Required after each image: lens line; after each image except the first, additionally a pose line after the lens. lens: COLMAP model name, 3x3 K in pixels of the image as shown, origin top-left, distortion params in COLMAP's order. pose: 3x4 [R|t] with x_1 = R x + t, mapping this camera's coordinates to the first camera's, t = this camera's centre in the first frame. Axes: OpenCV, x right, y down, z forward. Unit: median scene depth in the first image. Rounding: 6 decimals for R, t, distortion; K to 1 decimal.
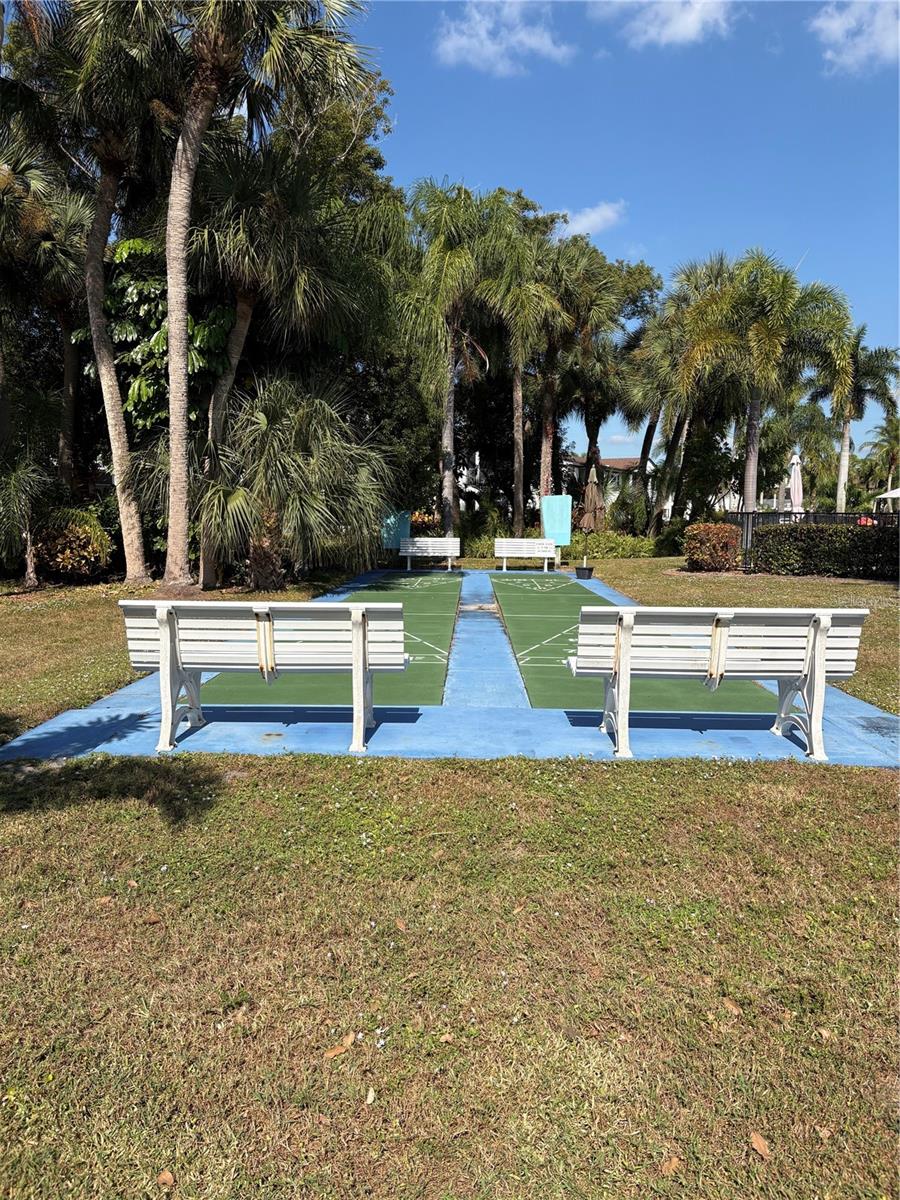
lens RADIAL K [[895.7, 0, 449.8], [0, 895.7, 666.9], [0, 0, 1]] dist [-0.060095, -0.001598]
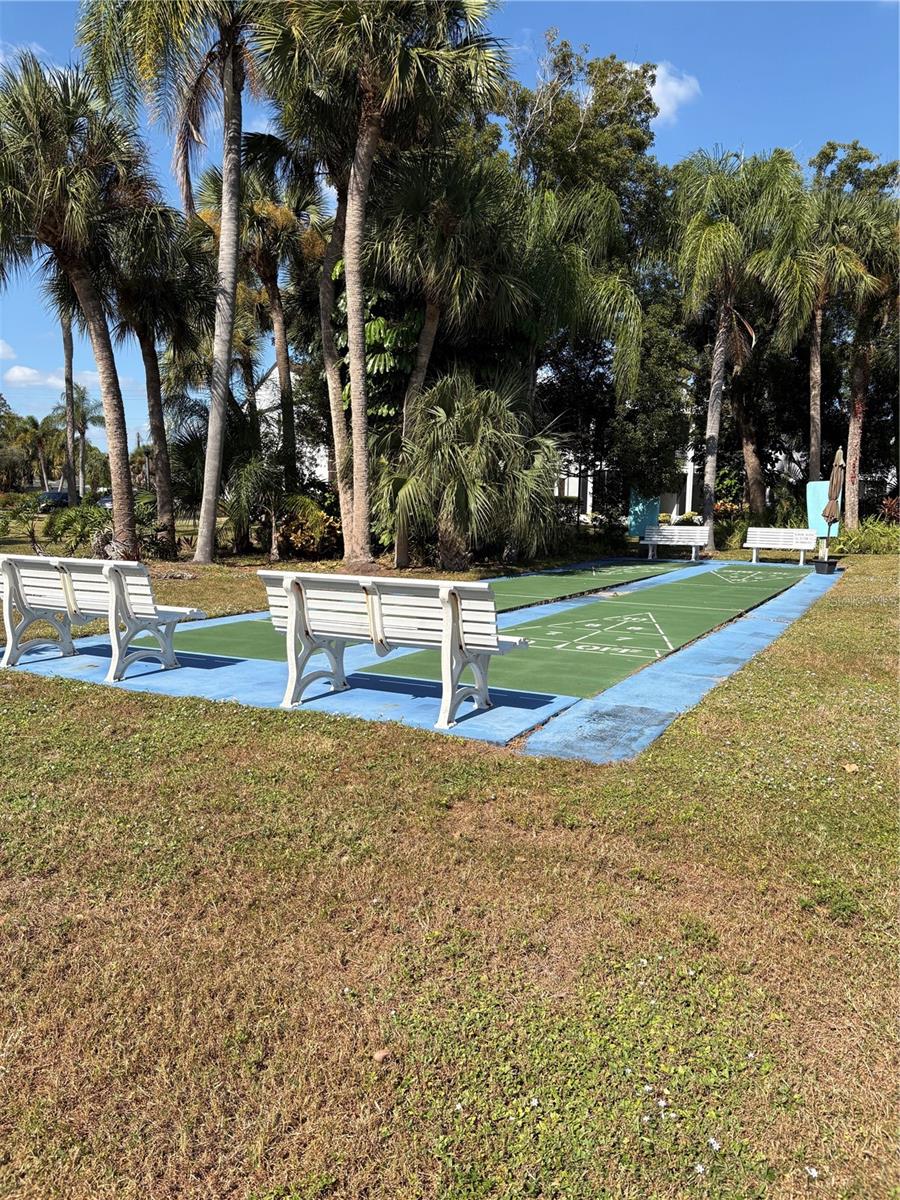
lens RADIAL K [[928.6, 0, 450.0], [0, 928.6, 600.0], [0, 0, 1]] dist [0.007057, 0.002708]
pose [[0.898845, 0.046527, -0.435791, 0.301345], [-0.075937, 0.995843, -0.050304, 0.003866], [0.431639, 0.078309, 0.898641, 0.014388]]
